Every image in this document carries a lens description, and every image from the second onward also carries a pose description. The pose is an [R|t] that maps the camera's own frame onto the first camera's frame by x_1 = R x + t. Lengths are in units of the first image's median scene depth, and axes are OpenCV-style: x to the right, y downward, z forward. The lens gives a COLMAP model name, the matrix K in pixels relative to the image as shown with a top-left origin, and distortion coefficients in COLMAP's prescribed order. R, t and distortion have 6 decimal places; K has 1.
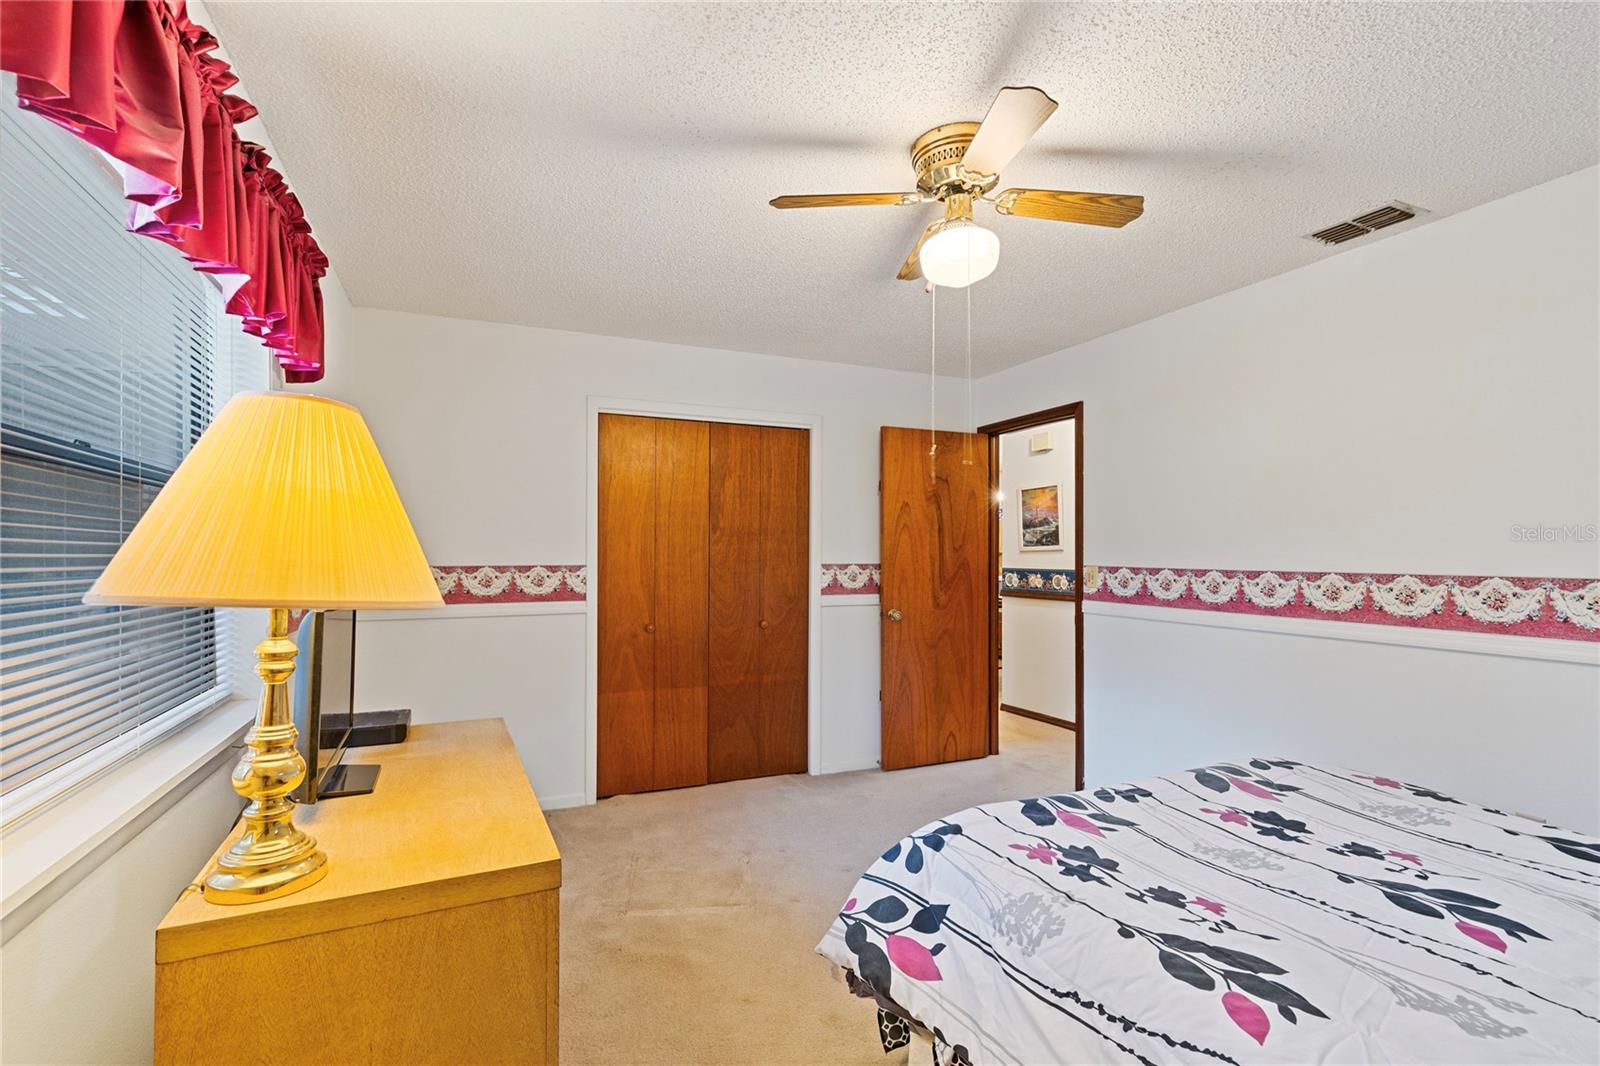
lens RADIAL K [[747.3, 0, 813.3], [0, 747.3, 538.5], [0, 0, 1]] dist [0.009043, -0.002133]
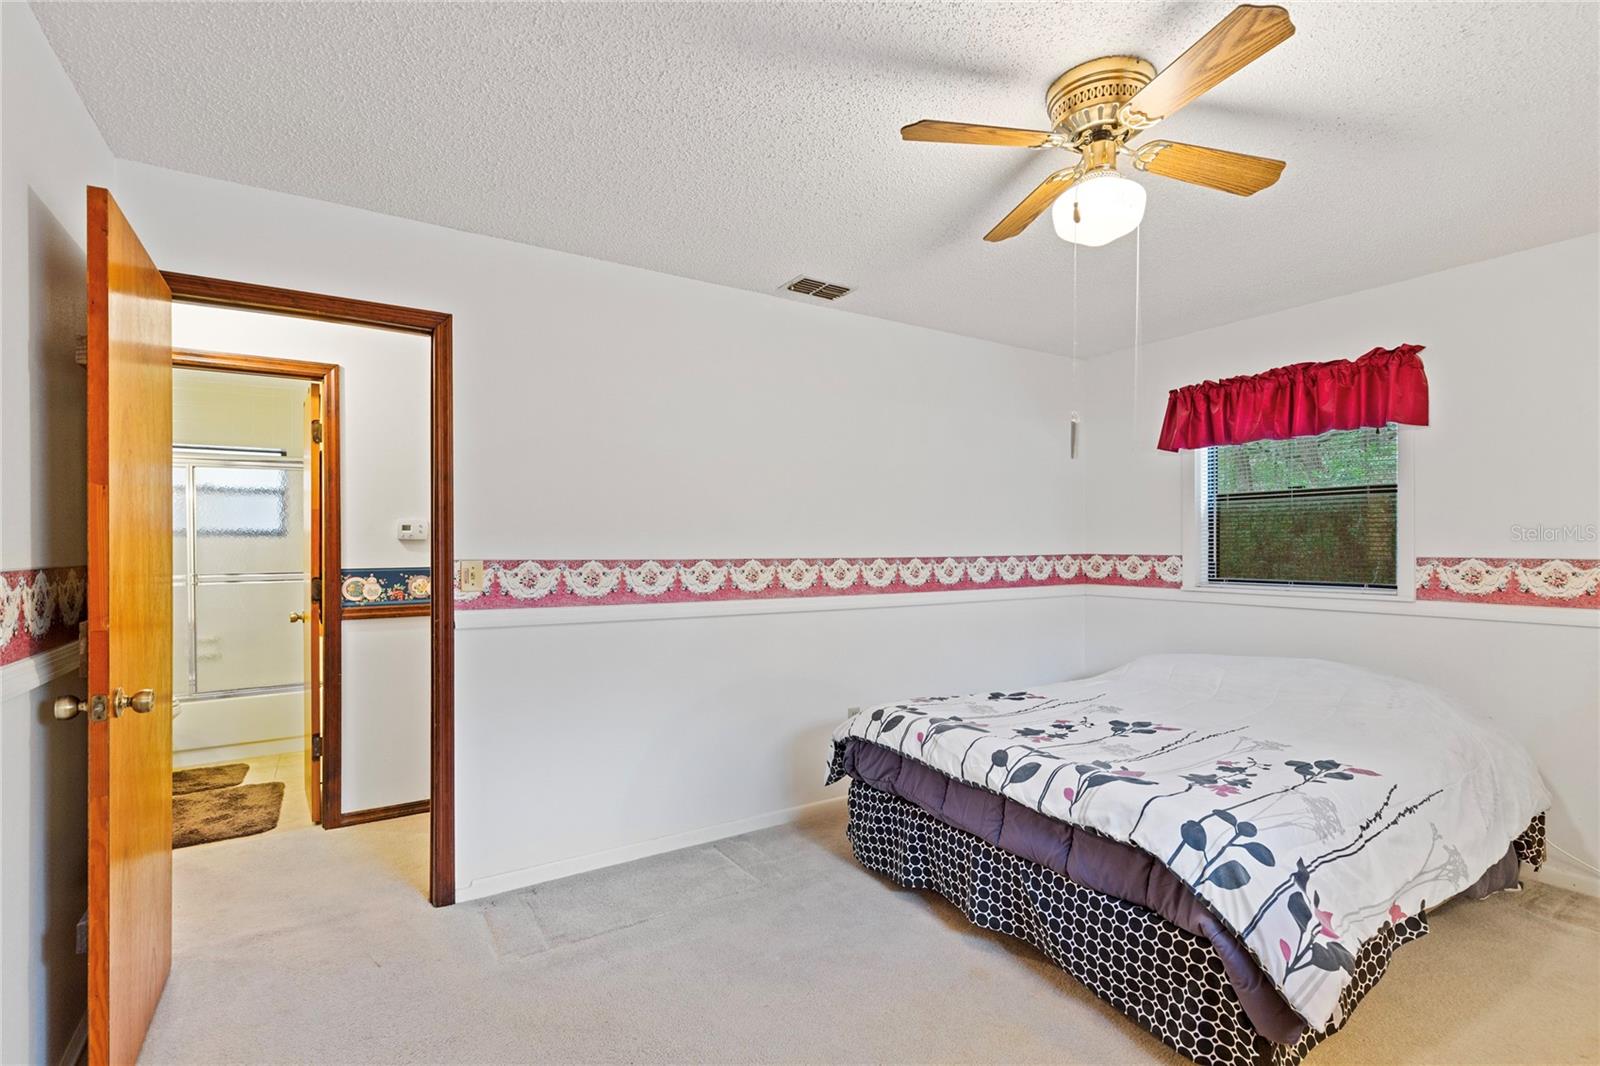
lens RADIAL K [[747.3, 0, 768.7], [0, 747.3, 537.8], [0, 0, 1]] dist [0.009043, -0.002133]
pose [[-0.122746, 0.003877, 0.992431, -0.619415], [-0.022011, 0.999736, -0.006628, 0.025535], [-0.992194, -0.022658, -0.122628, 1.426531]]
